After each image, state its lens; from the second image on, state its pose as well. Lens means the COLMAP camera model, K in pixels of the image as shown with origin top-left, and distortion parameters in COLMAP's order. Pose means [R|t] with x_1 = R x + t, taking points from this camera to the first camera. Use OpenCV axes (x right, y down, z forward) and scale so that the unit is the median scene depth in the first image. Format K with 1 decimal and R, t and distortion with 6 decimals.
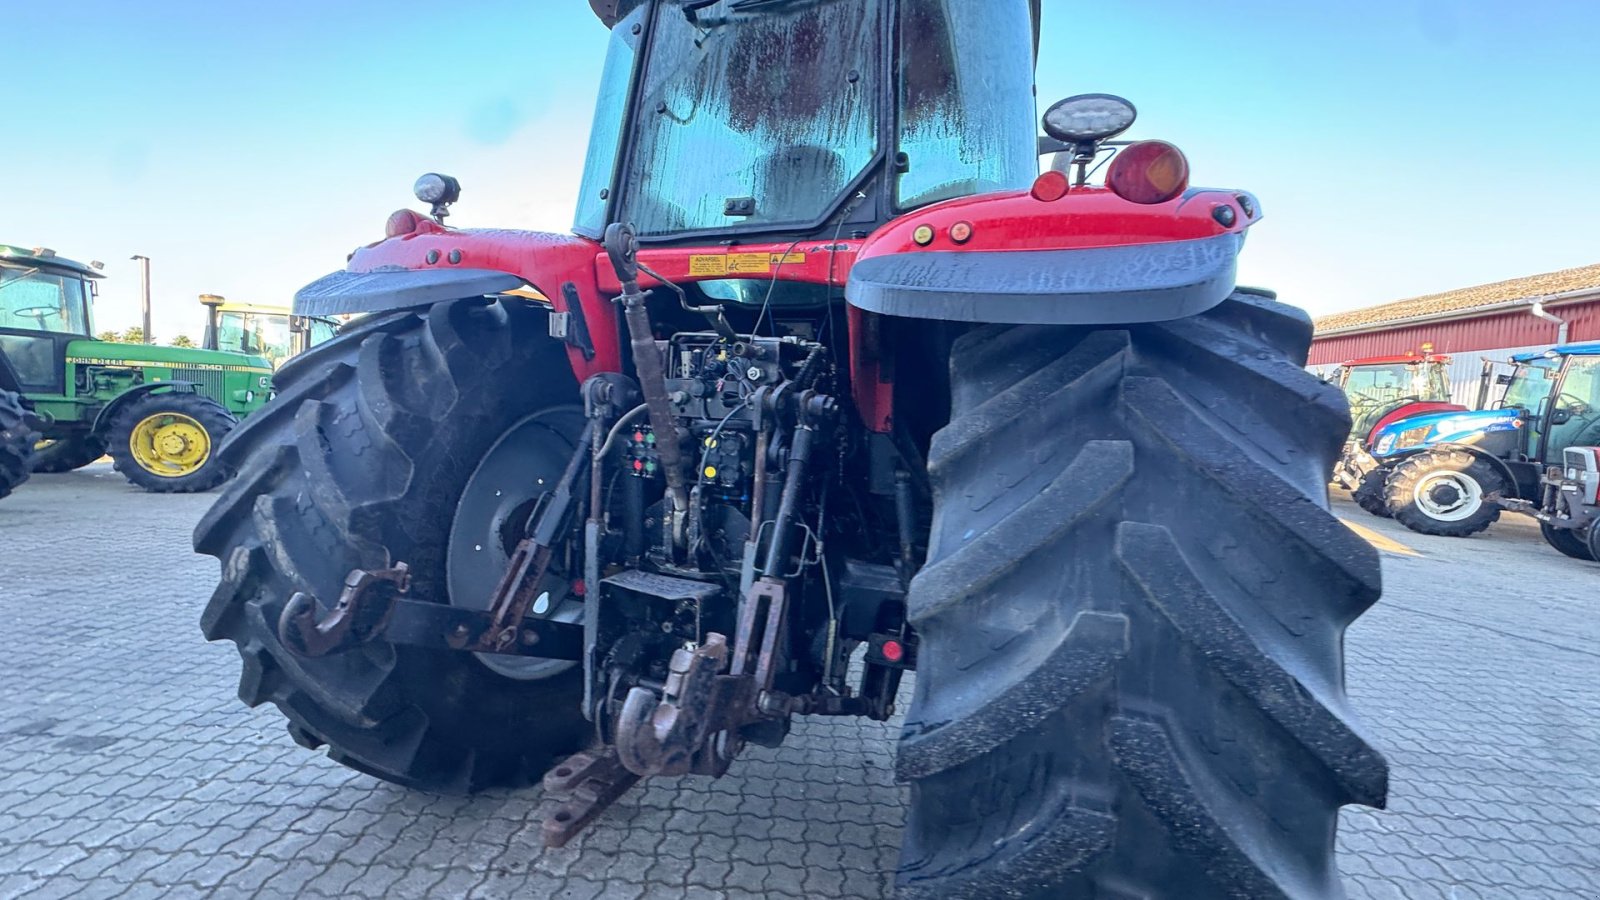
lens RADIAL K [[740.9, 0, 800.0], [0, 740.9, 450.0], [0, 0, 1]] dist [-0.001464, -0.000309]
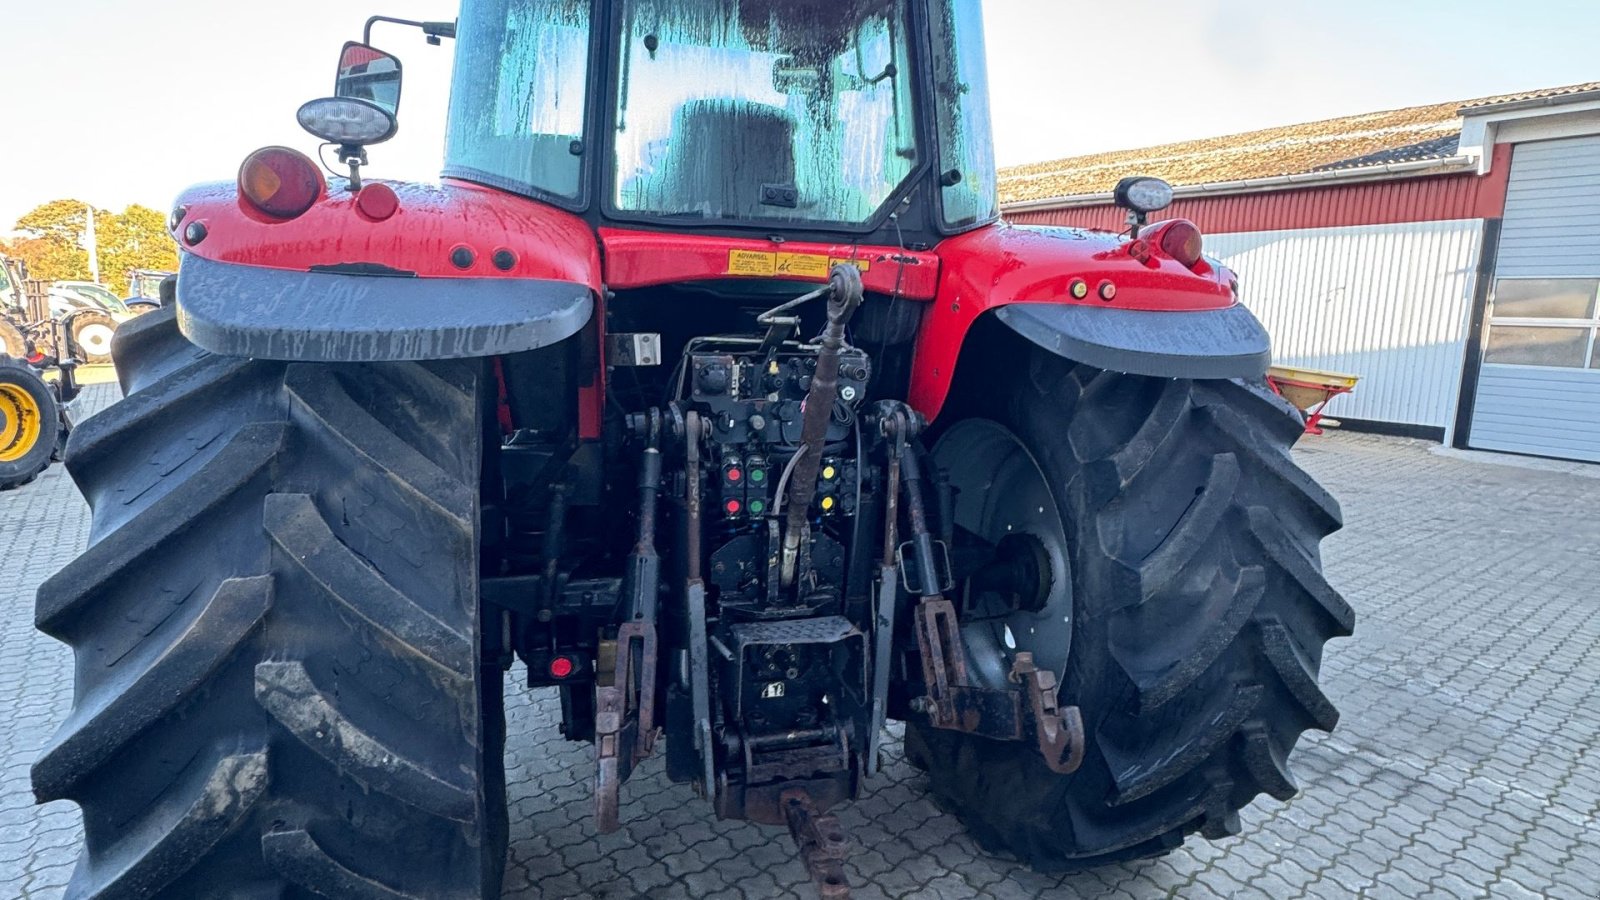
lens RADIAL K [[1103.5, 0, 800.0], [0, 1103.5, 450.0], [0, 0, 1]] dist [0.125180, -0.174428]
pose [[0.688528, -0.138700, 0.711823, -1.092799], [0.038939, 0.987195, 0.154692, -0.245332], [-0.724164, -0.078792, 0.685112, 0.062245]]
